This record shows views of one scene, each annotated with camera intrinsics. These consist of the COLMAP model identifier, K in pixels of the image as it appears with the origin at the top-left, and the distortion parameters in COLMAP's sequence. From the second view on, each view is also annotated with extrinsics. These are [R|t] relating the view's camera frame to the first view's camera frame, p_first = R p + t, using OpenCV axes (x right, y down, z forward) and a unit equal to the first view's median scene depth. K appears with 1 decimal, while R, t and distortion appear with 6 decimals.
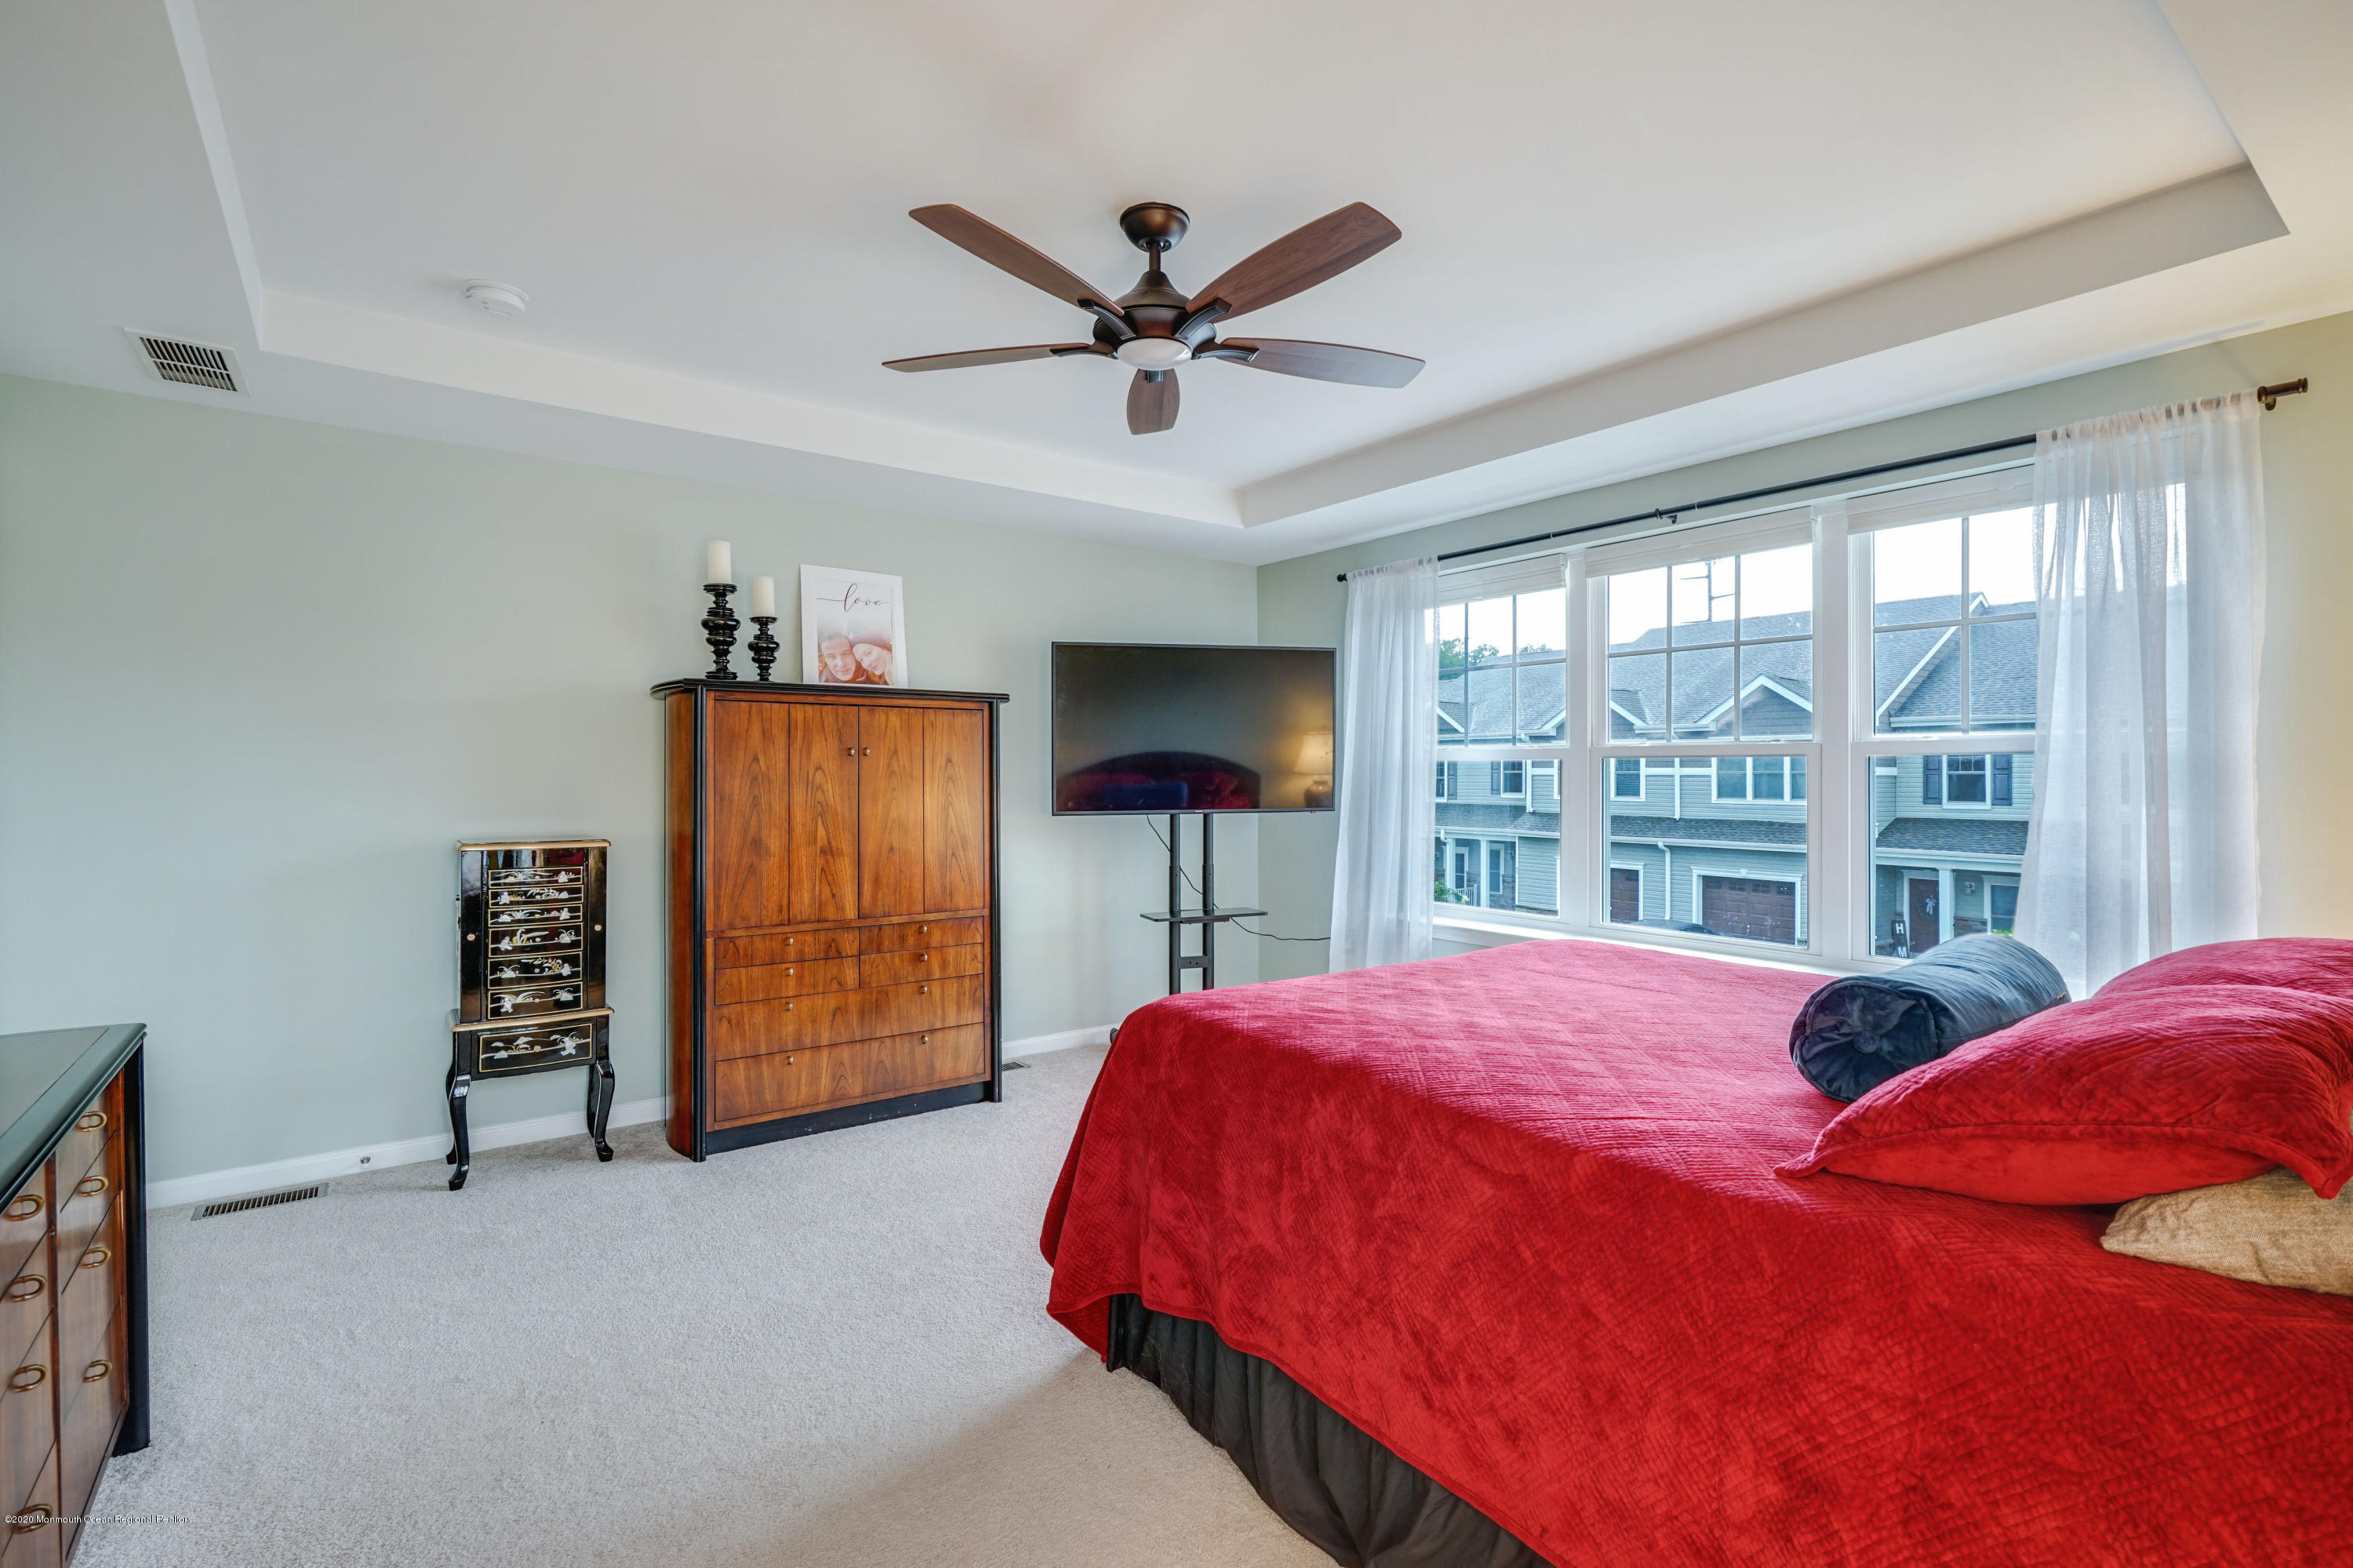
lens RADIAL K [[1061.6, 0, 1166.0], [0, 1061.6, 780.9], [0, 0, 1]] dist [-0.005658, 0.002264]
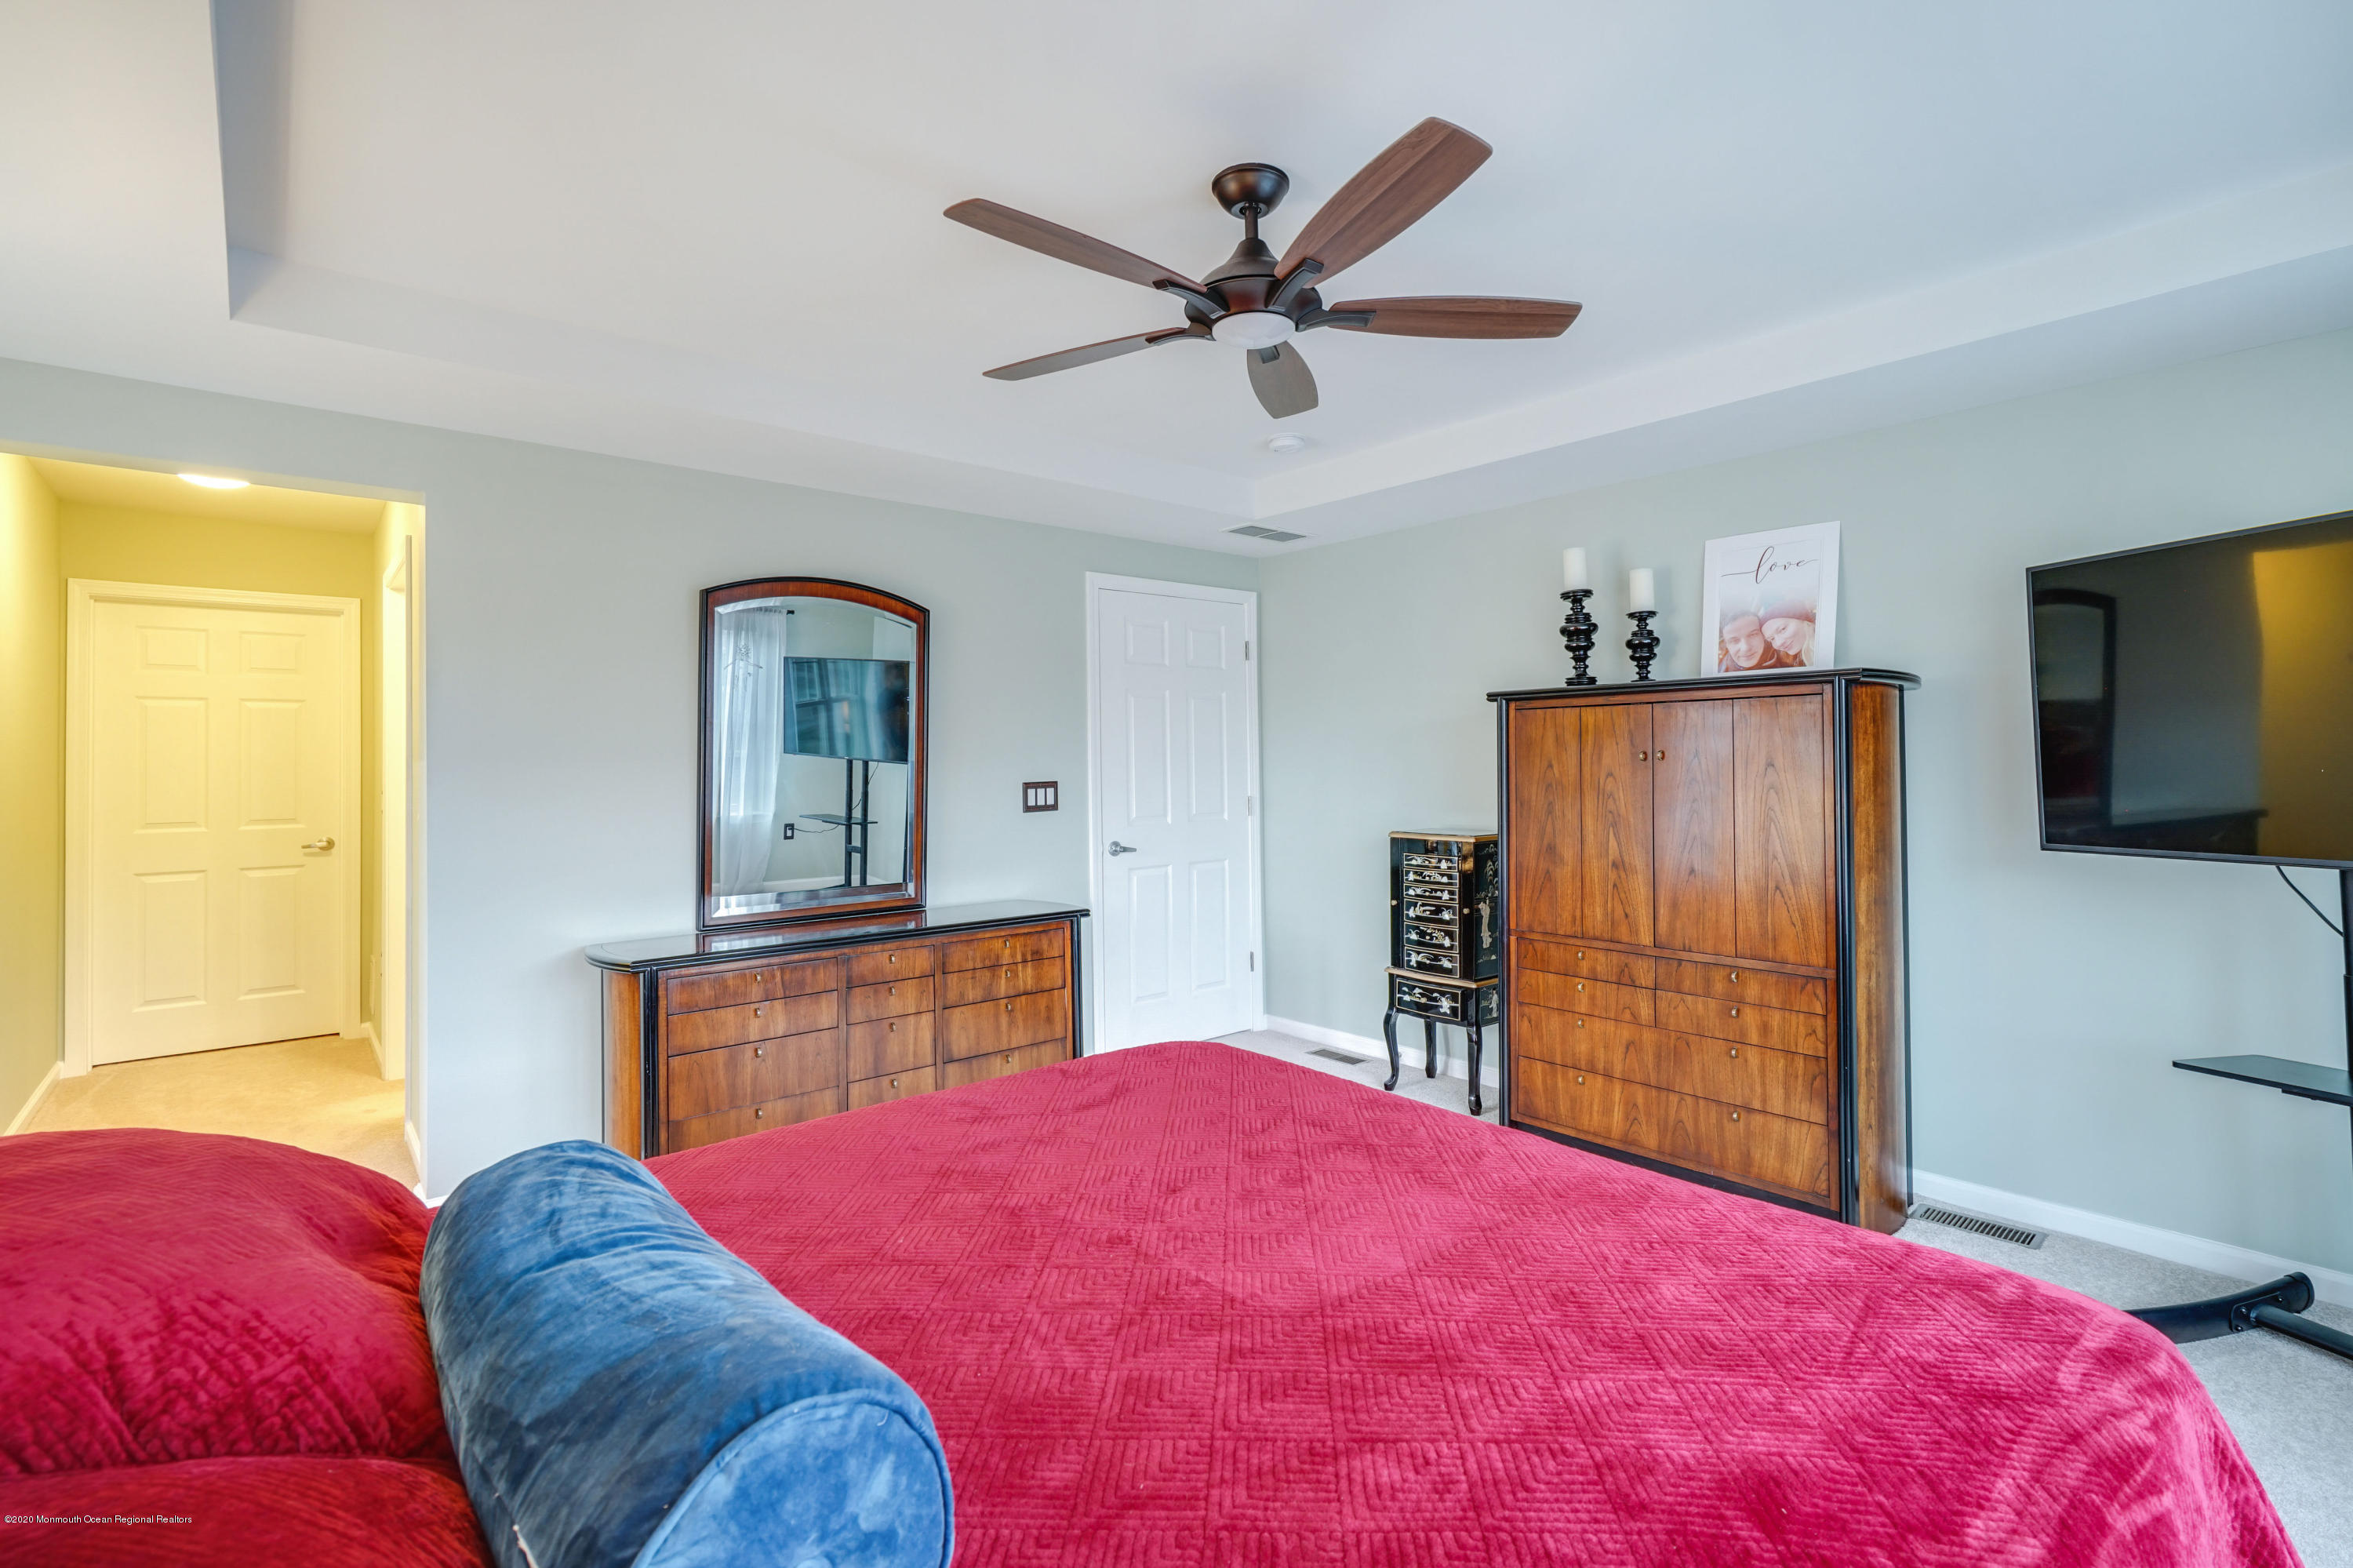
lens RADIAL K [[1061.6, 0, 1162.5], [0, 1061.6, 769.0], [0, 0, 1]] dist [-0.005658, 0.002264]
pose [[0.083805, 0.003684, -0.996475, 0.552448], [0.001644, 0.999991, 0.003836, -0.020847], [0.996481, -0.001960, 0.083798, 0.529290]]
